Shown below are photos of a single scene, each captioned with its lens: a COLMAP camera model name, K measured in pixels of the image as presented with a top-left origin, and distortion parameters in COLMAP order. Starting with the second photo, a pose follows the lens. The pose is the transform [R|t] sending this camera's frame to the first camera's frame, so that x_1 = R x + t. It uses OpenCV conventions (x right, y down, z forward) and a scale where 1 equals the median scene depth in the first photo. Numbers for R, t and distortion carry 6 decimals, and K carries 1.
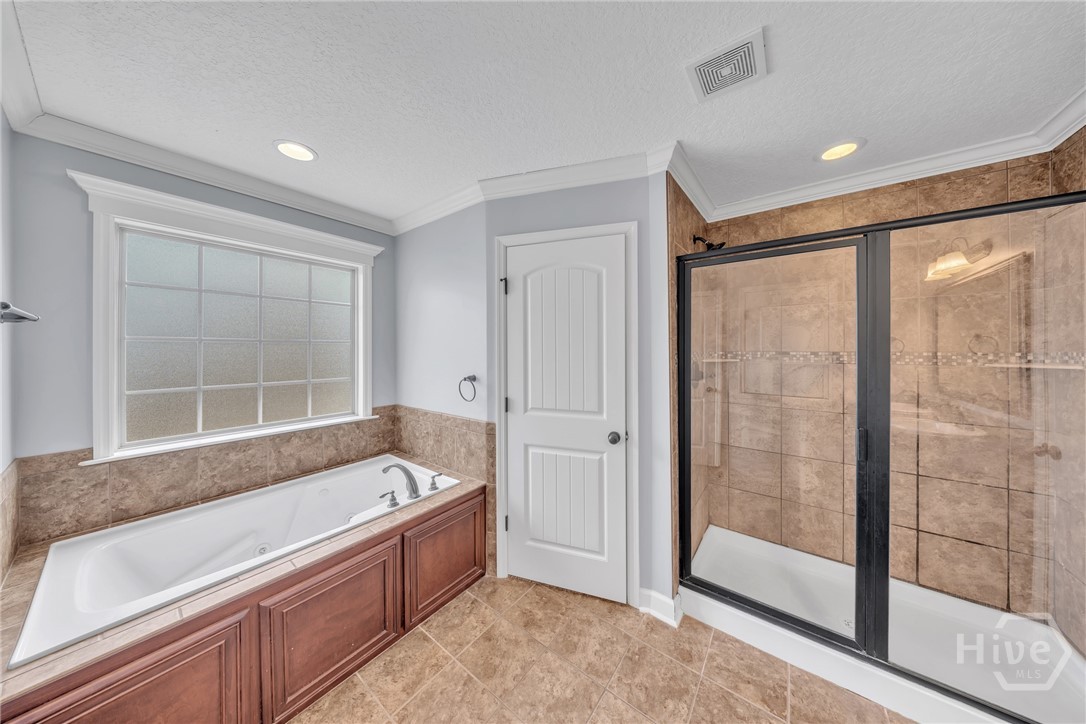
lens RADIAL K [[322.7, 0, 539.0], [0, 322.7, 350.4], [0, 0, 1]] dist [-0.000485, -0.000122]
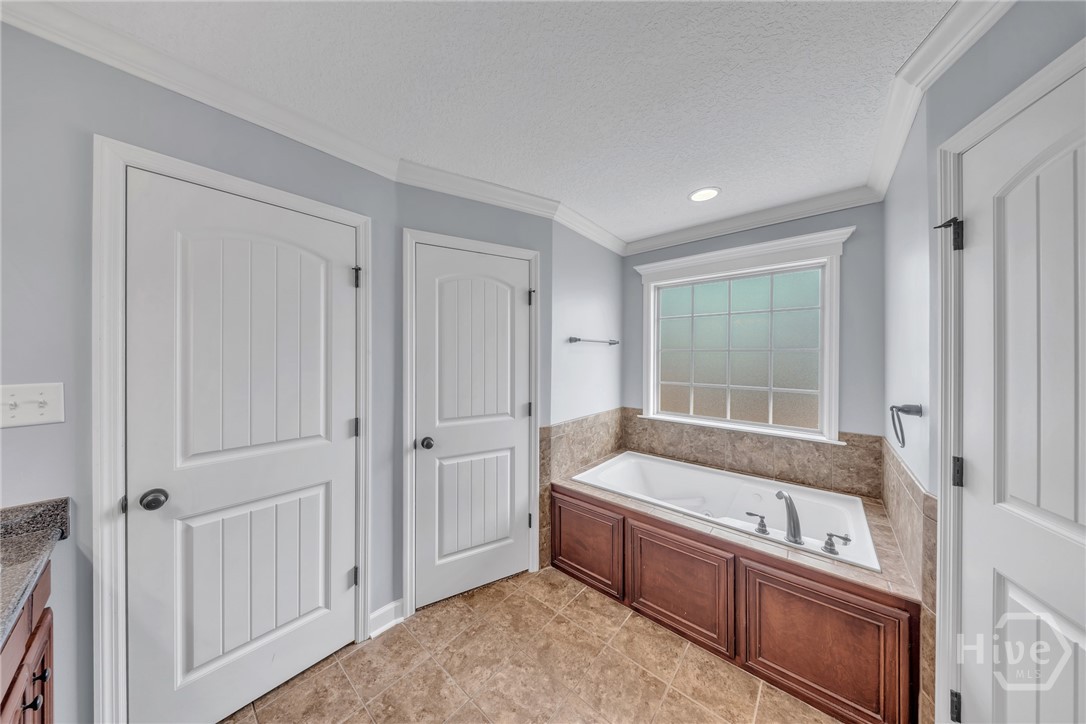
lens RADIAL K [[330.9, 0, 537.4], [0, 330.9, 359.9], [0, 0, 1]] dist [-0.000650, -0.000104]
pose [[-0.057682, 0.013312, -0.998246, 0.475118], [-0.009637, 0.999857, 0.013890, -0.005720], [0.998288, 0.010421, -0.057546, 0.400383]]
